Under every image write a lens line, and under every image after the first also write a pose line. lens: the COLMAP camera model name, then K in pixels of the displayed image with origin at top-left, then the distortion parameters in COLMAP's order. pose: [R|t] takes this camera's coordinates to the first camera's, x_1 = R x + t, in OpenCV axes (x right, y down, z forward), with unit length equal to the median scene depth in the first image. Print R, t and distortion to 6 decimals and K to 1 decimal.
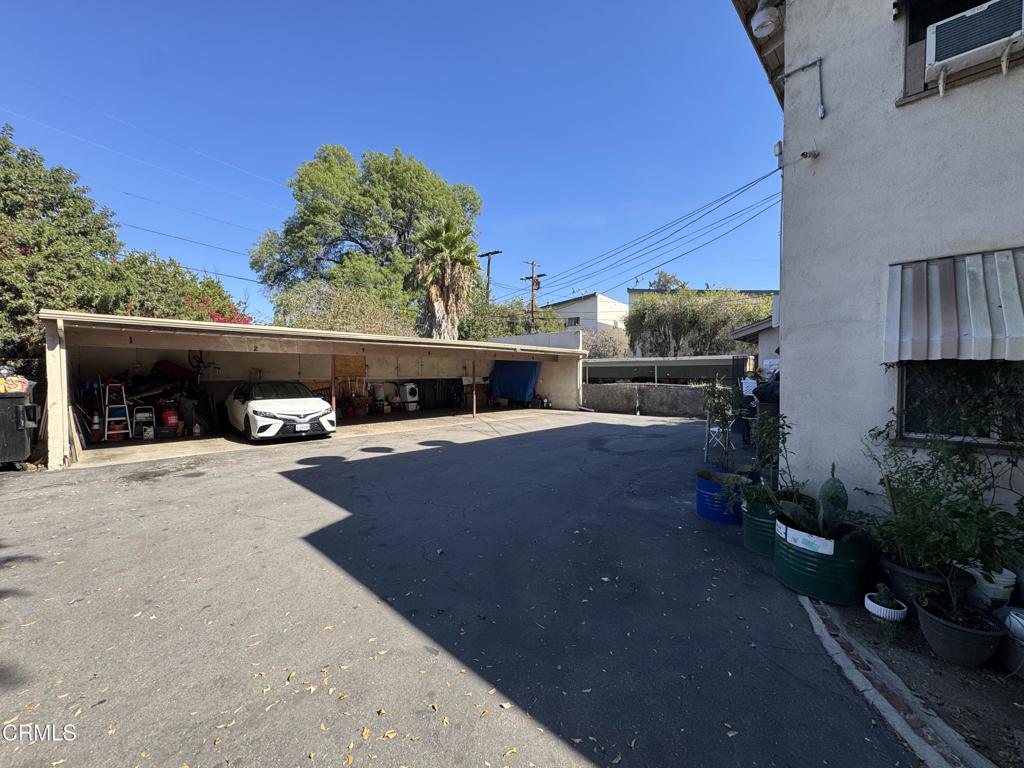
lens RADIAL K [[408.4, 0, 510.5], [0, 408.4, 383.4], [0, 0, 1]] dist [0.000806, 0.000090]
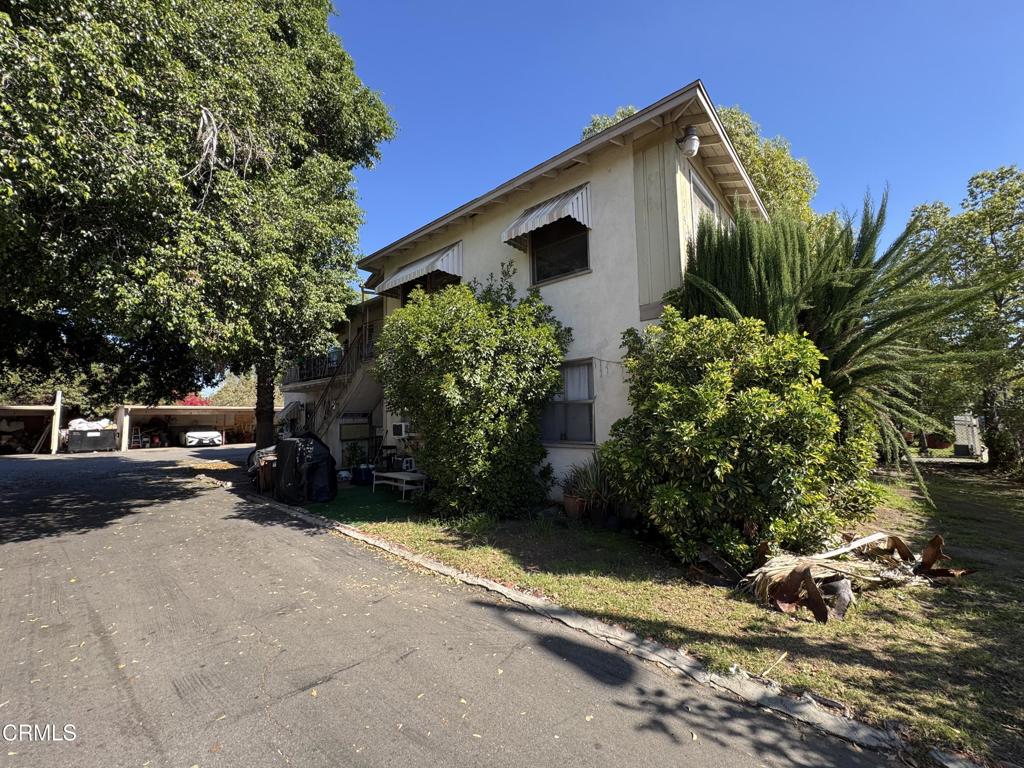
lens RADIAL K [[406.8, 0, 507.3], [0, 406.8, 385.7], [0, 0, 1]] dist [0.001340, 0.000996]
pose [[0.999092, -0.012025, 0.040867, 1.399695], [0.016286, 0.994277, -0.105580, 0.053221], [-0.039363, 0.106150, 0.993571, -1.832372]]
